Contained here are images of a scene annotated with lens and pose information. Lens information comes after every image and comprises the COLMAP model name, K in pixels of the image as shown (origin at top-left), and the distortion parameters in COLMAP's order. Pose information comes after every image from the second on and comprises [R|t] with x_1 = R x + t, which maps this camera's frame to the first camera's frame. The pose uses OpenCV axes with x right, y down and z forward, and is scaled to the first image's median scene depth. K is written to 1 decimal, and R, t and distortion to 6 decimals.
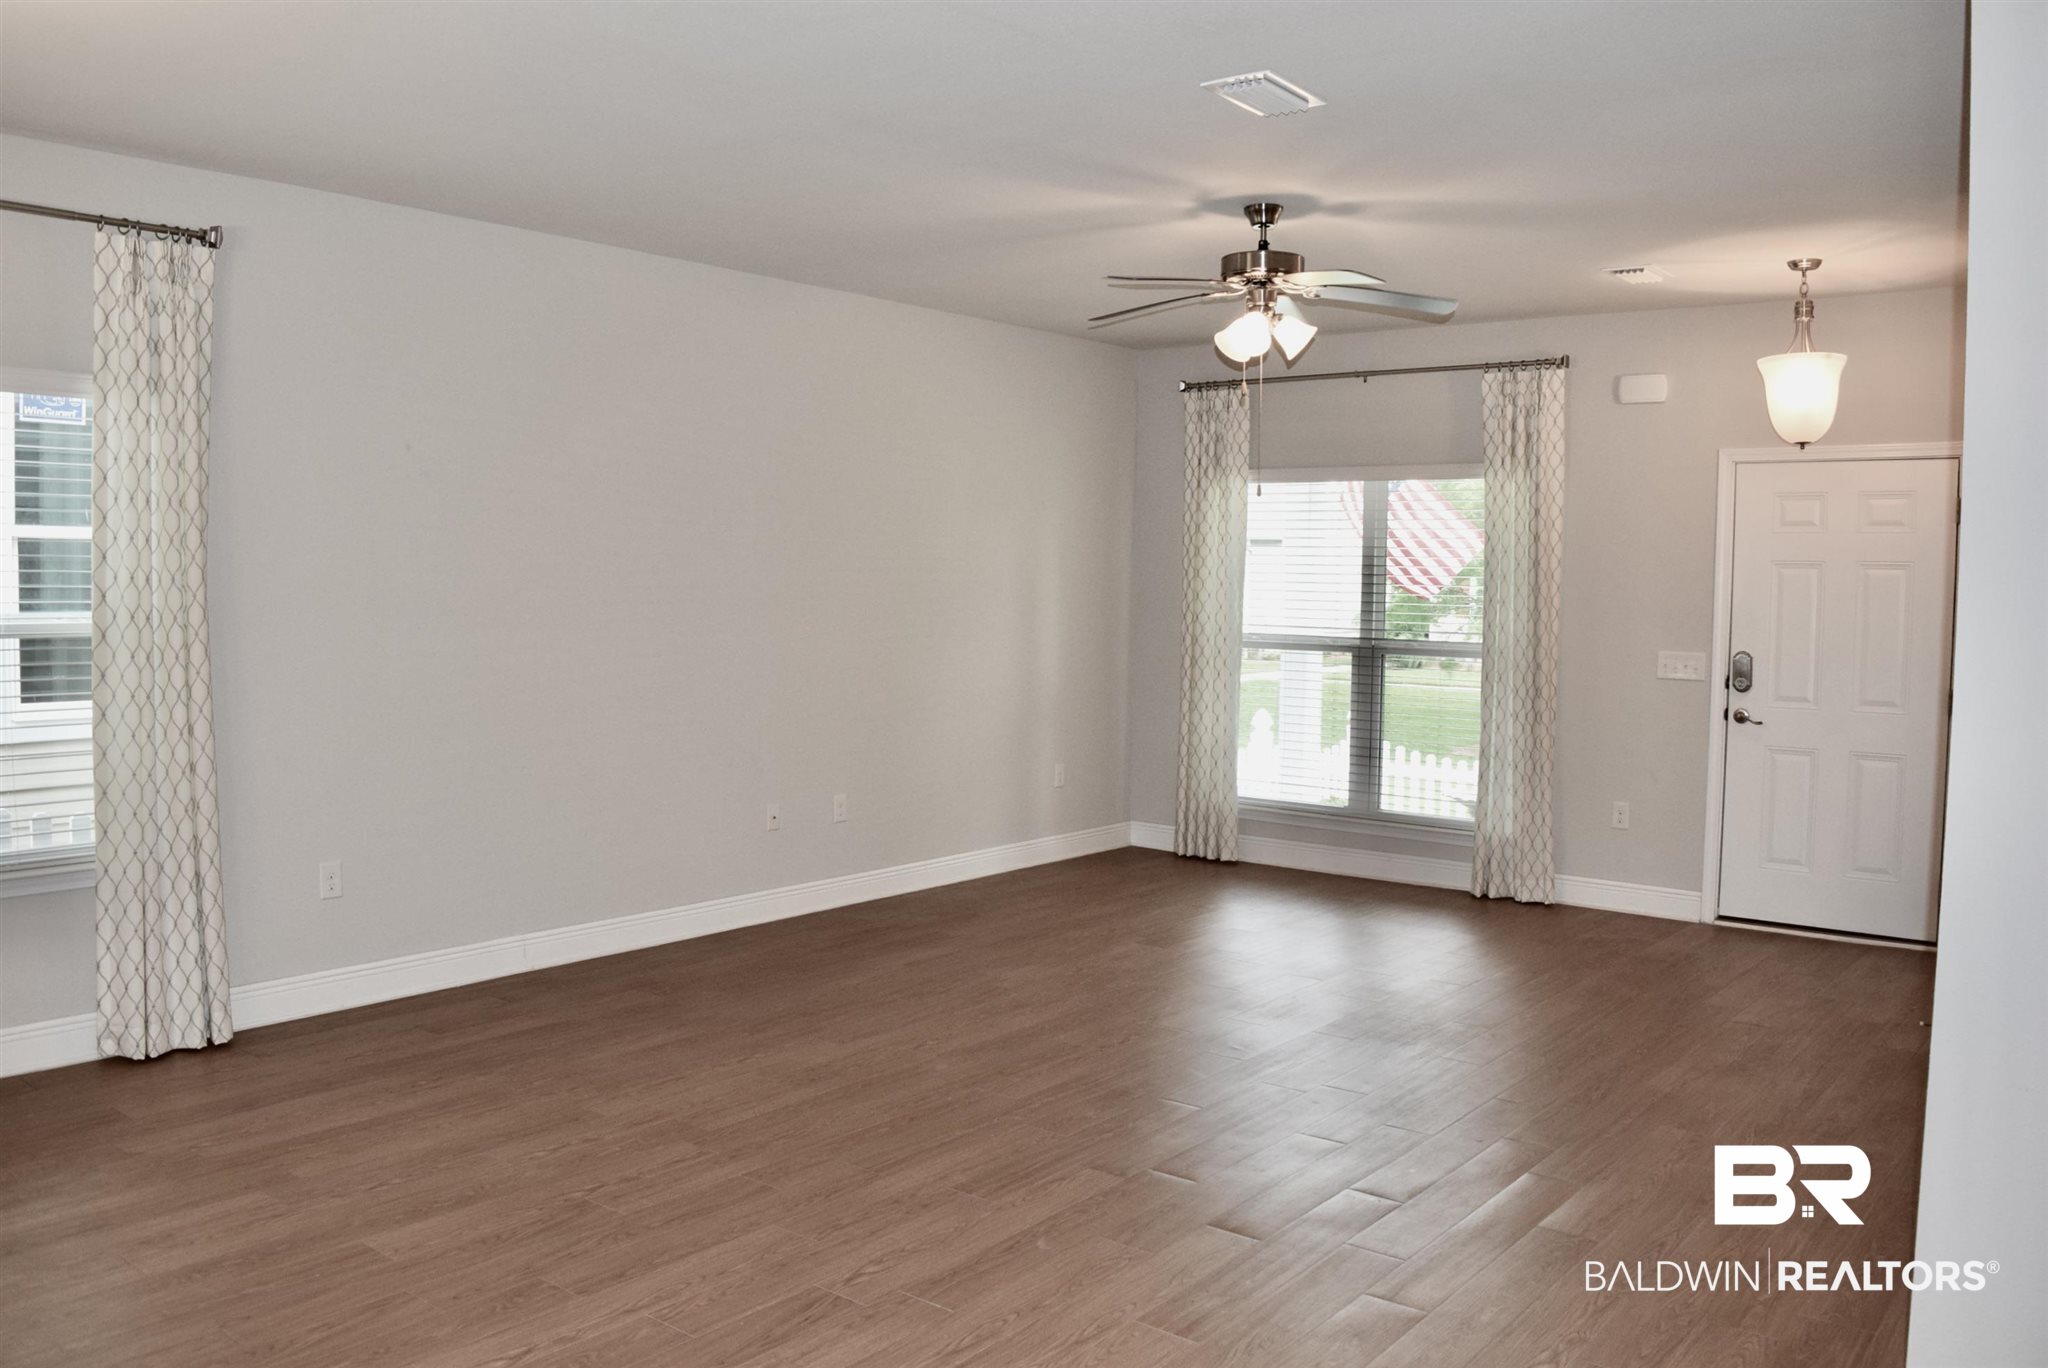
lens RADIAL K [[1605.5, 0, 1032.1], [0, 1605.5, 680.6], [0, 0, 1]] dist [-0.091854, 0.013410]
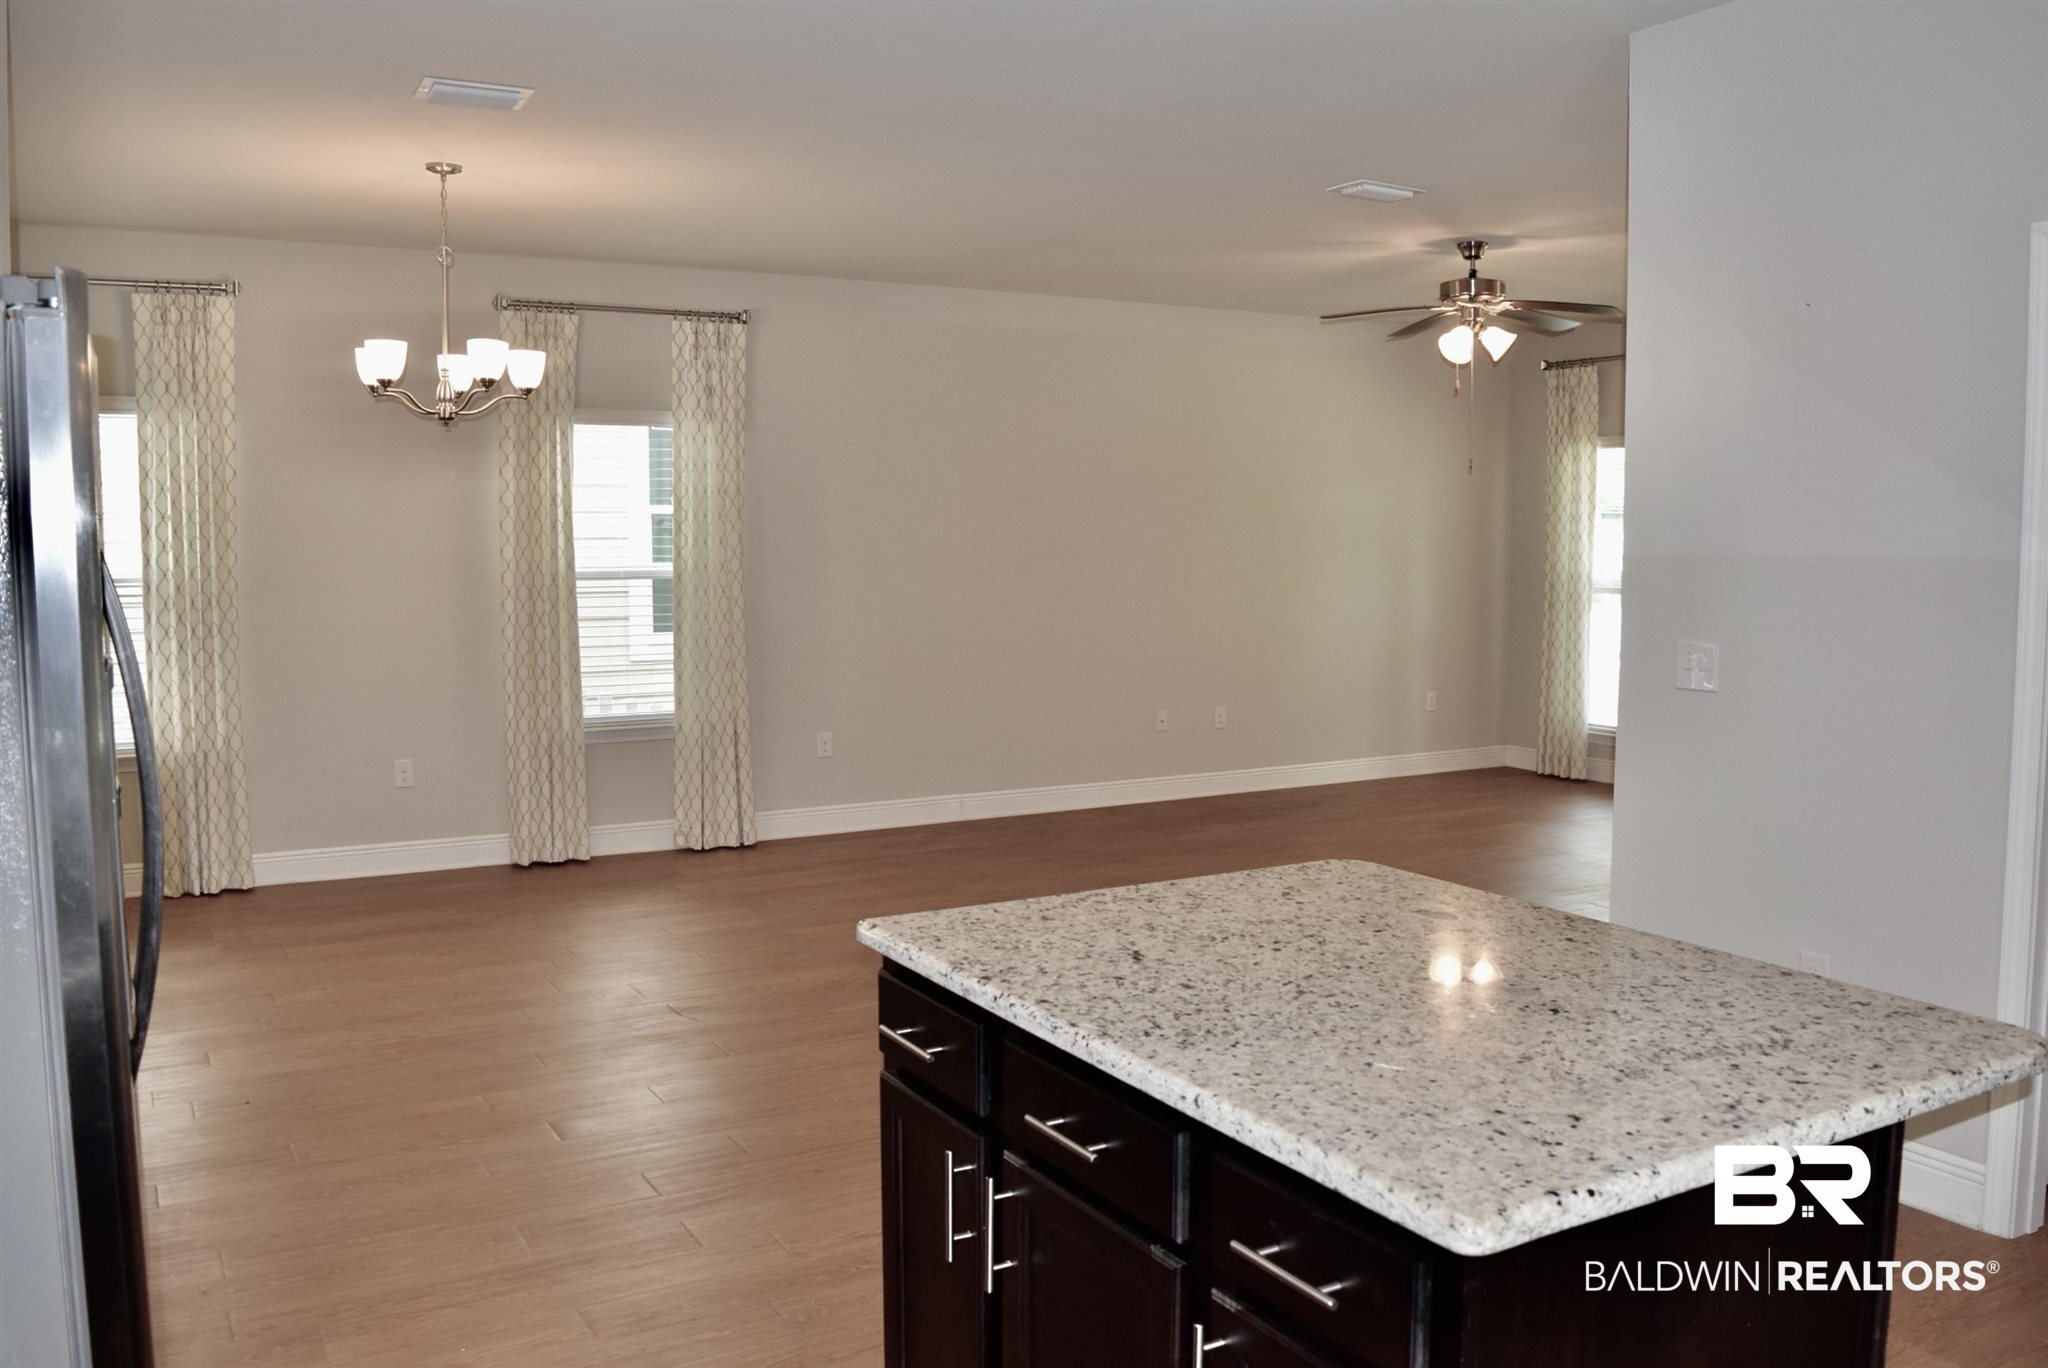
lens RADIAL K [[1605.5, 0, 1032.1], [0, 1605.5, 680.6], [0, 0, 1]] dist [-0.091854, 0.013410]
pose [[0.928881, 0.021200, -0.369771, 0.297045], [-0.011002, 0.999499, 0.029665, 0.020792], [0.370214, -0.023487, 0.928649, -0.329973]]
